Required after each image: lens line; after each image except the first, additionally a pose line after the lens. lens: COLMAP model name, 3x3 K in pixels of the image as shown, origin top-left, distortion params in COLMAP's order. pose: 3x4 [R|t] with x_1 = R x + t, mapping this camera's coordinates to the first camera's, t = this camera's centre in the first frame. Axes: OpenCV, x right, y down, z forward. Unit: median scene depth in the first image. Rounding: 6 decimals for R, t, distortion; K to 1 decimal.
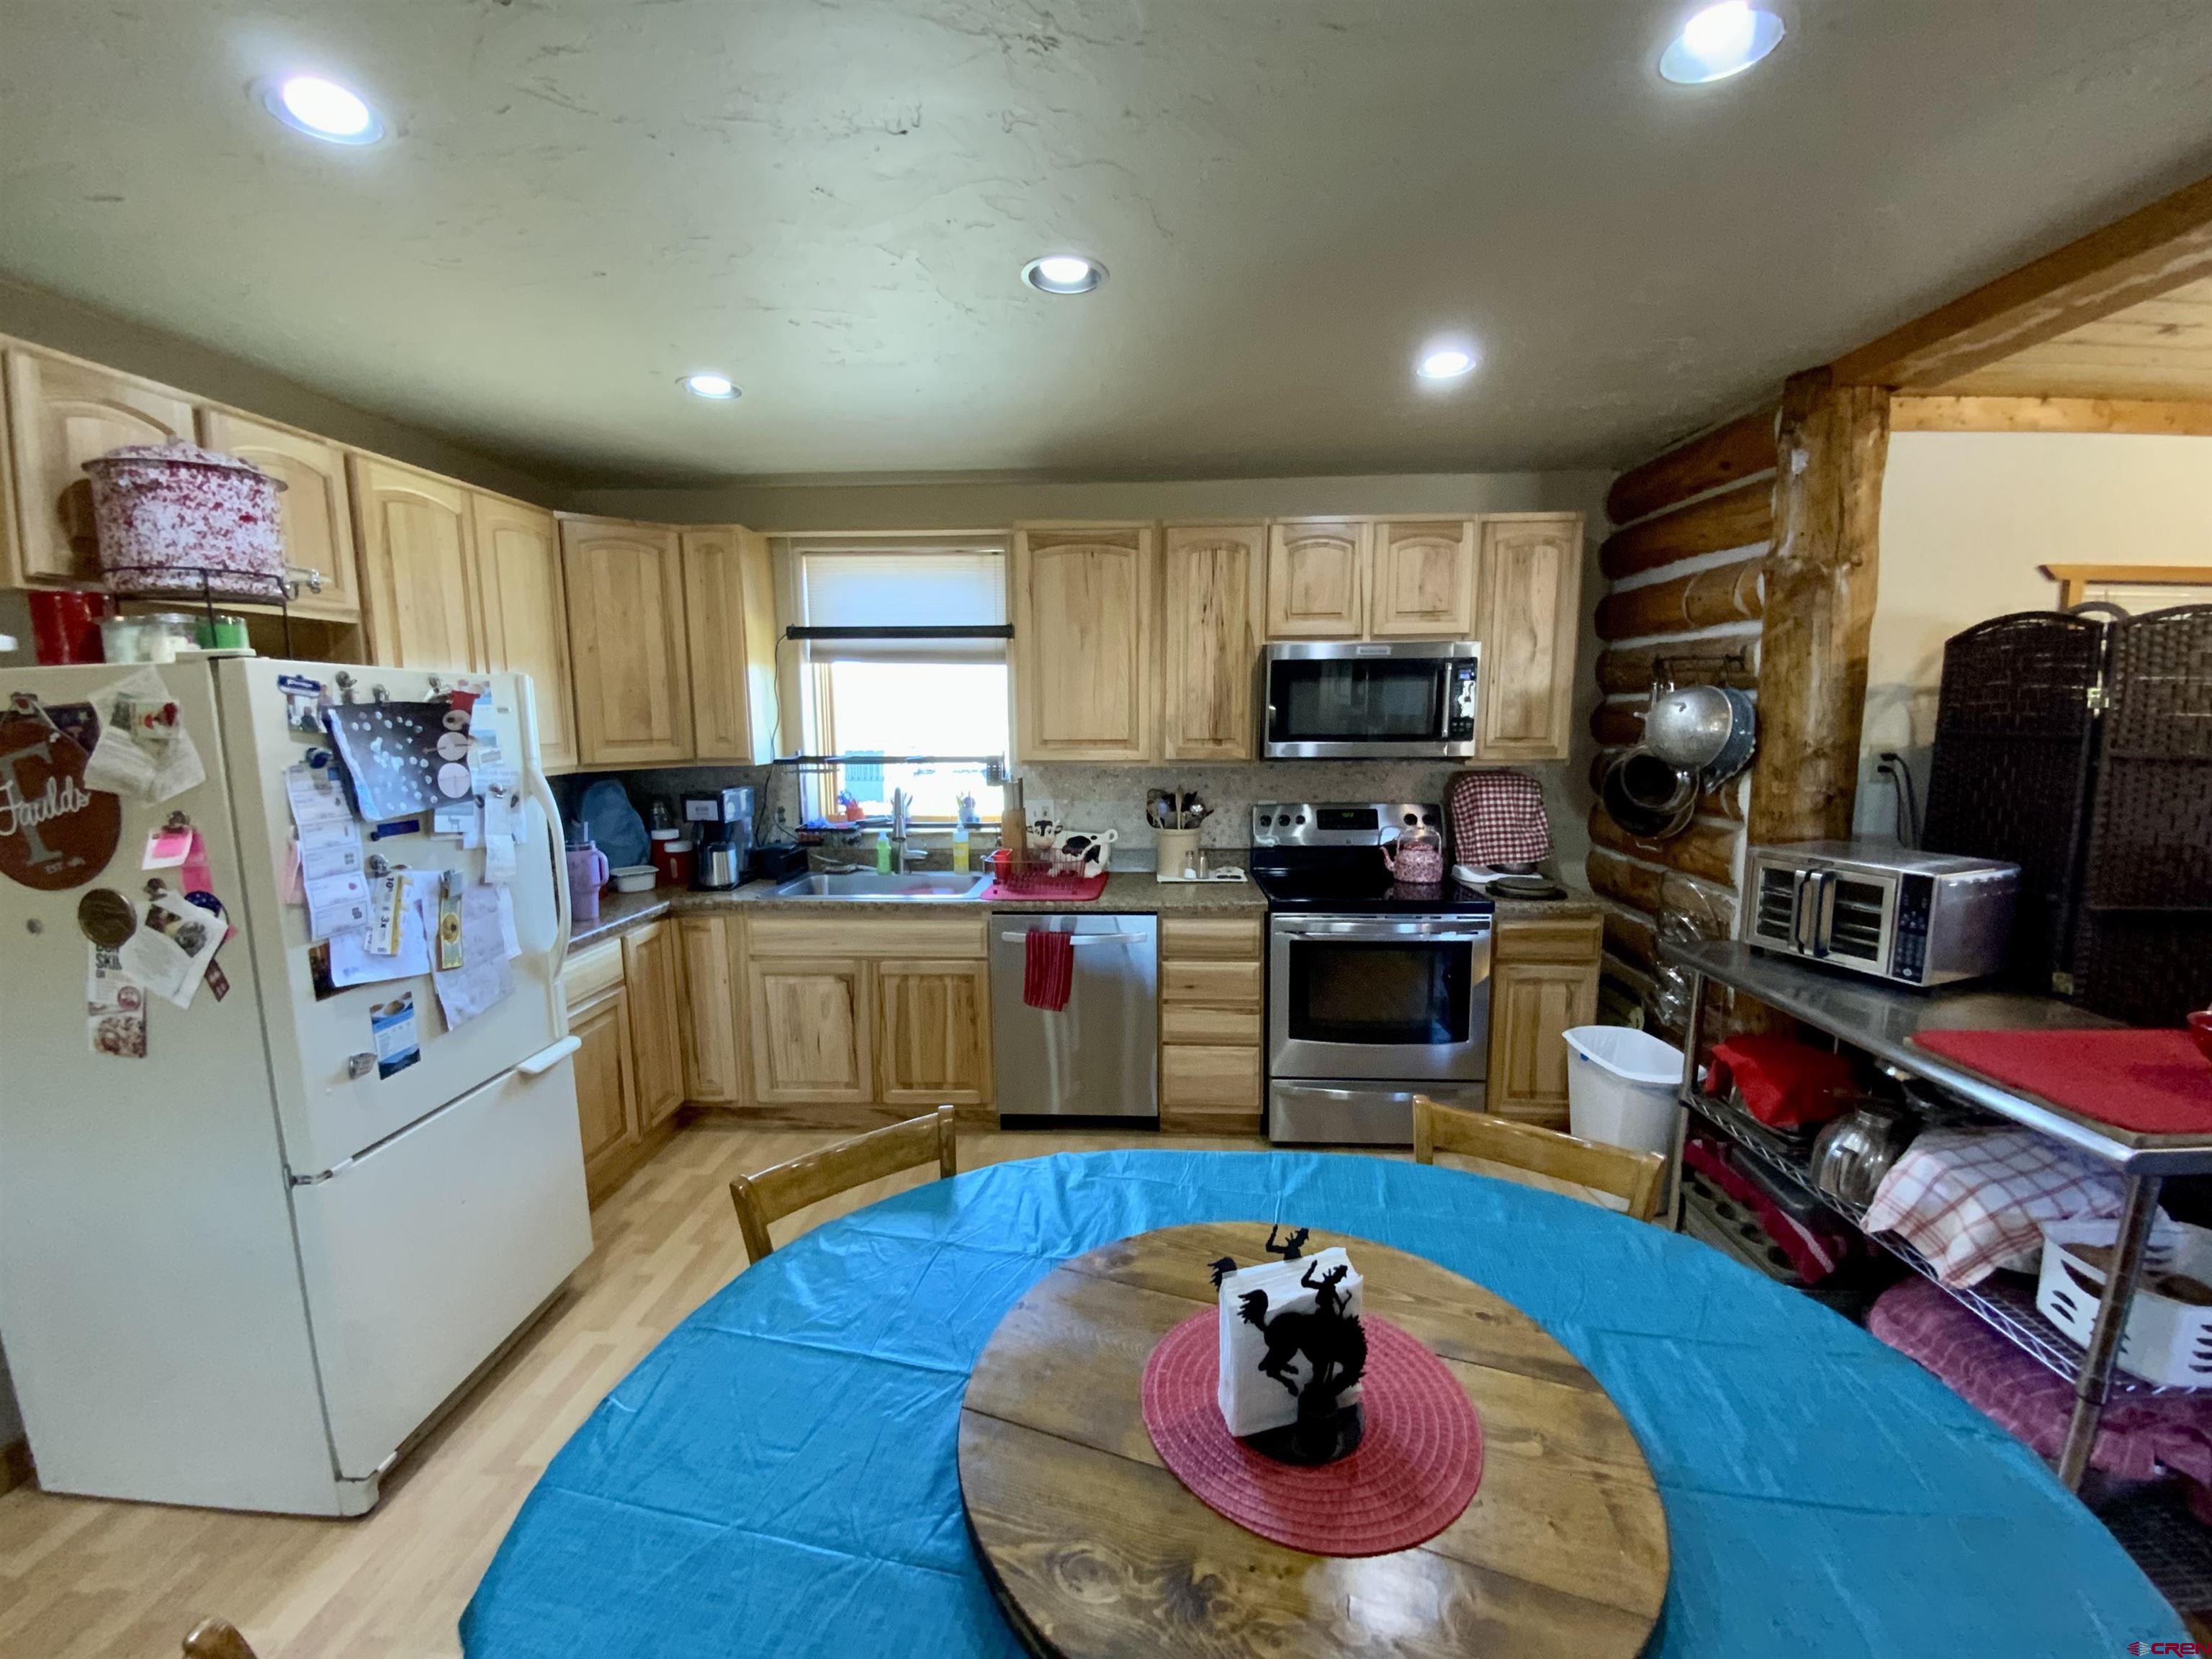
lens RADIAL K [[894.5, 0, 1109.2], [0, 894.5, 830.8], [0, 0, 1]] dist [0.042179, -0.029824]
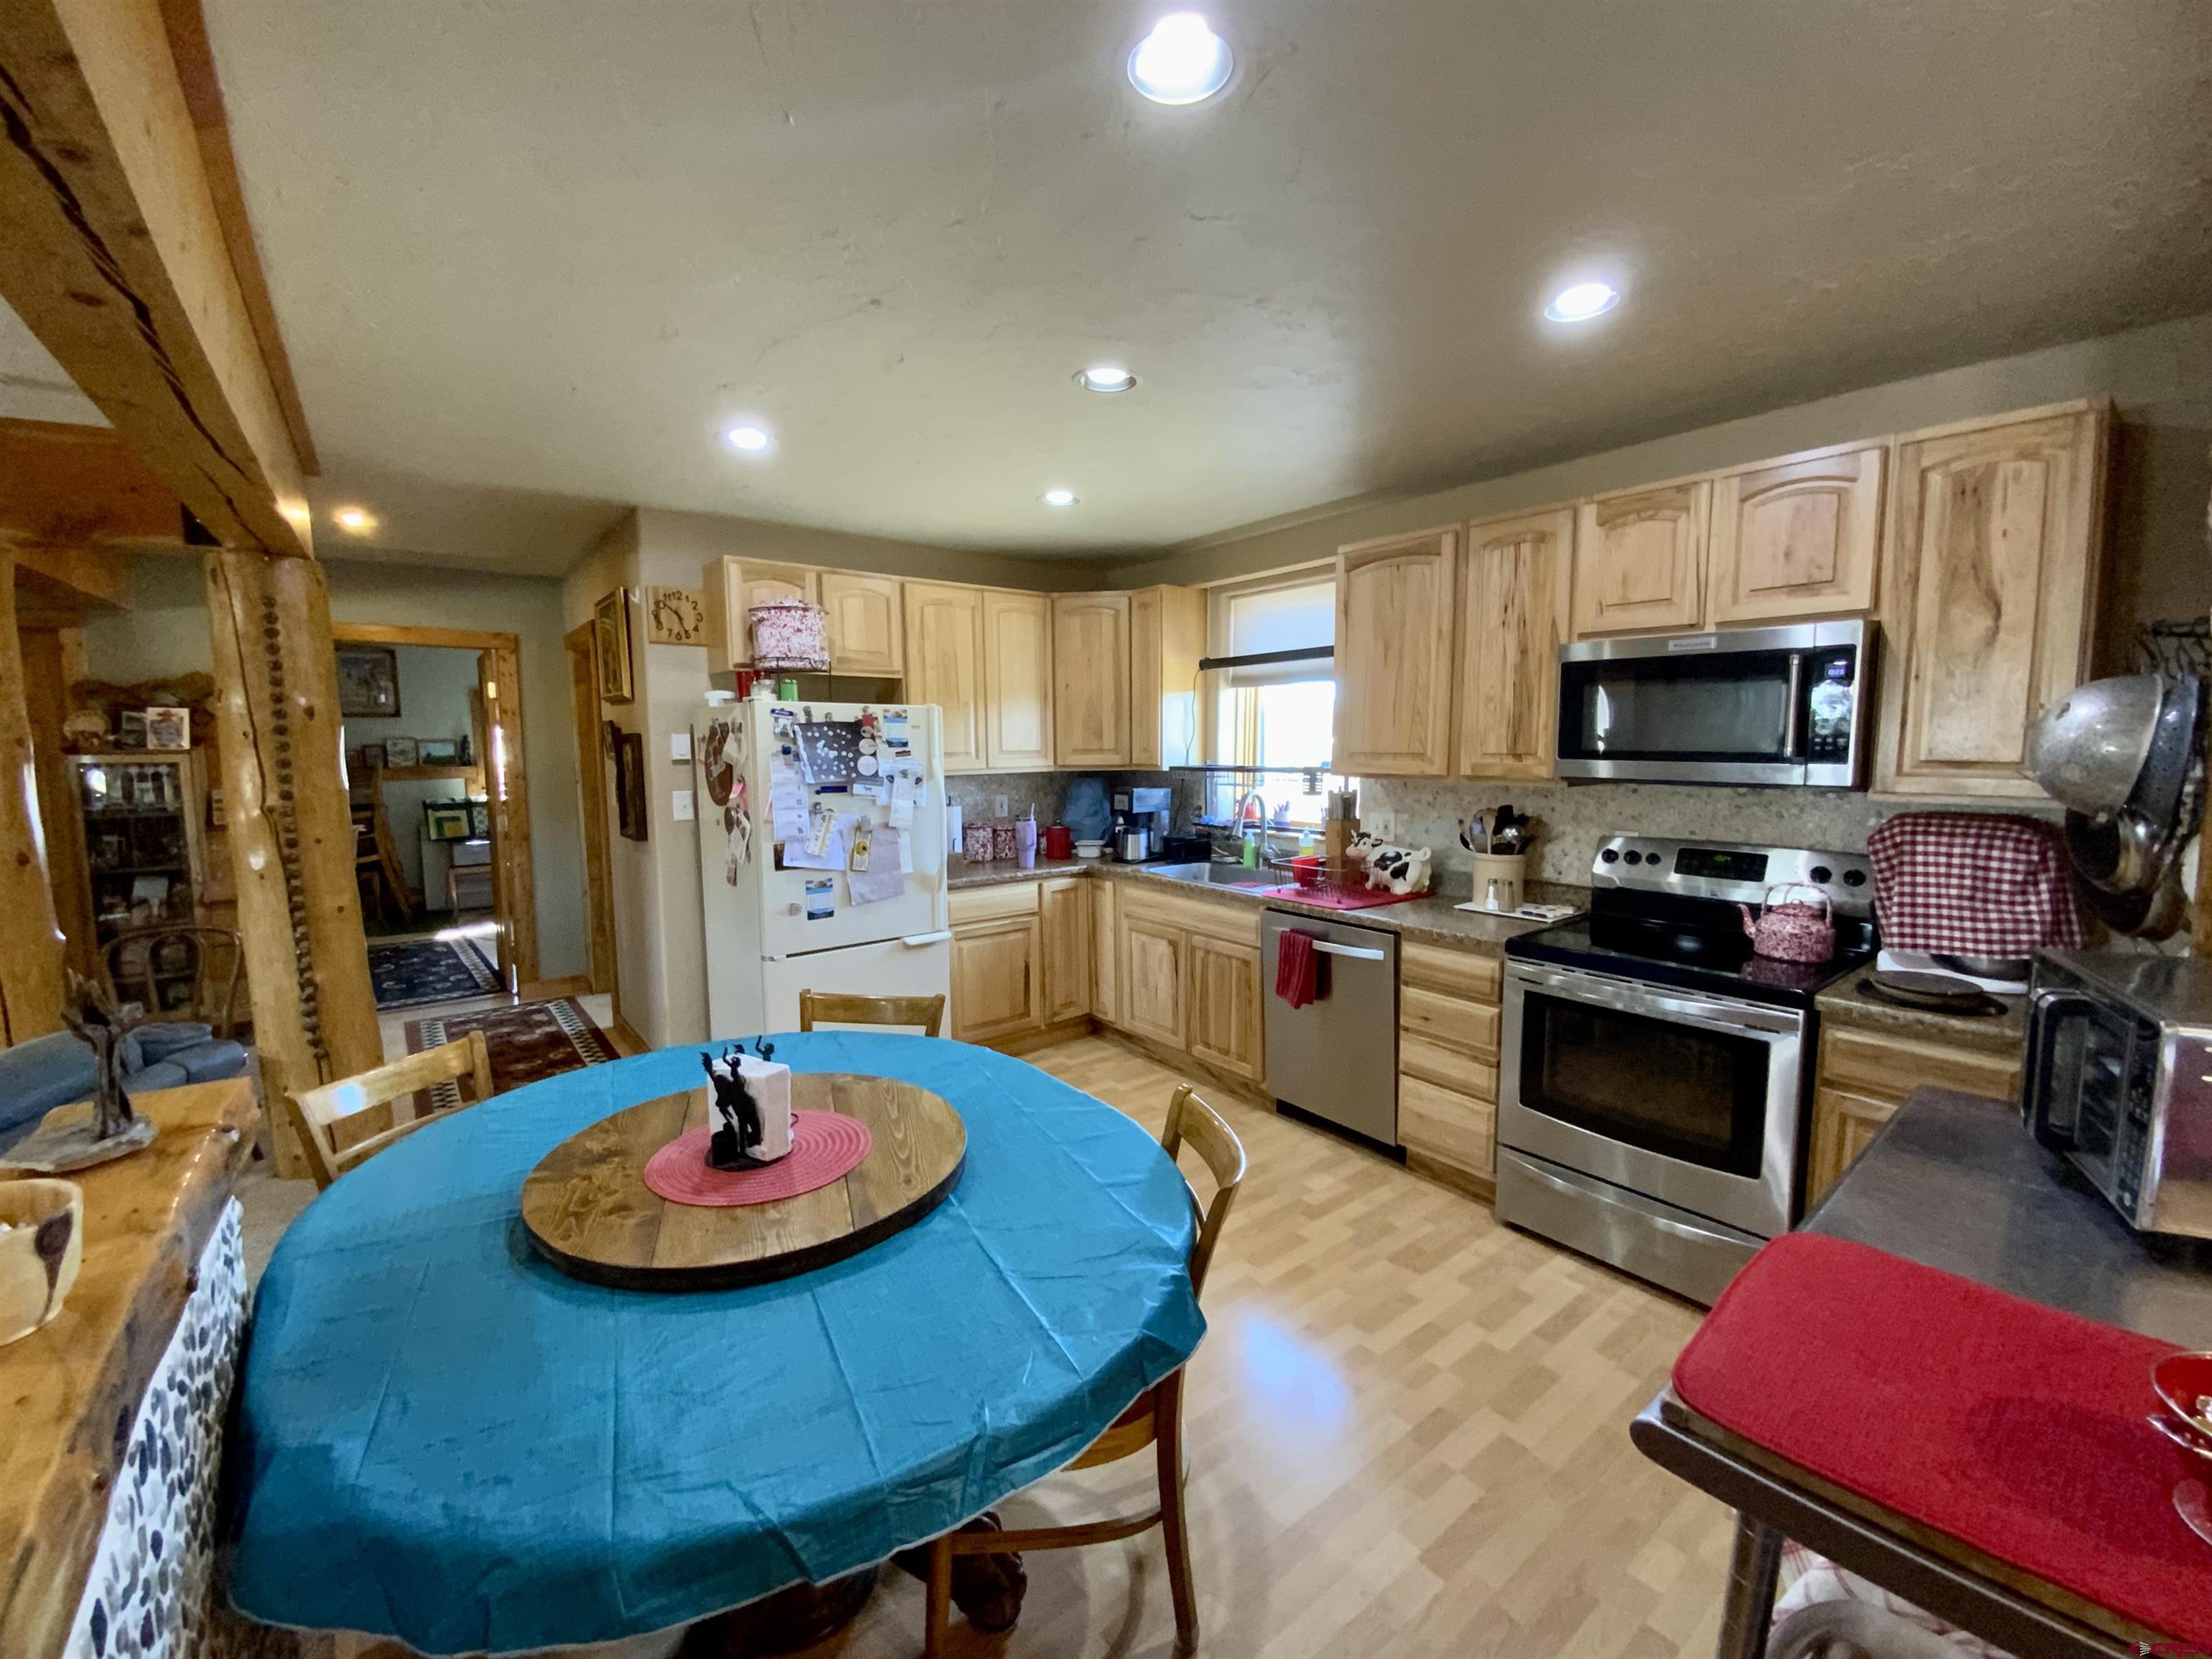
lens RADIAL K [[894.5, 0, 1109.2], [0, 894.5, 830.8], [0, 0, 1]] dist [0.042179, -0.029824]
pose [[0.657286, 0.081924, -0.749175, 0.554517], [-0.098024, 0.994923, 0.022796, -0.009018], [0.747239, 0.058454, 0.661980, 0.118525]]
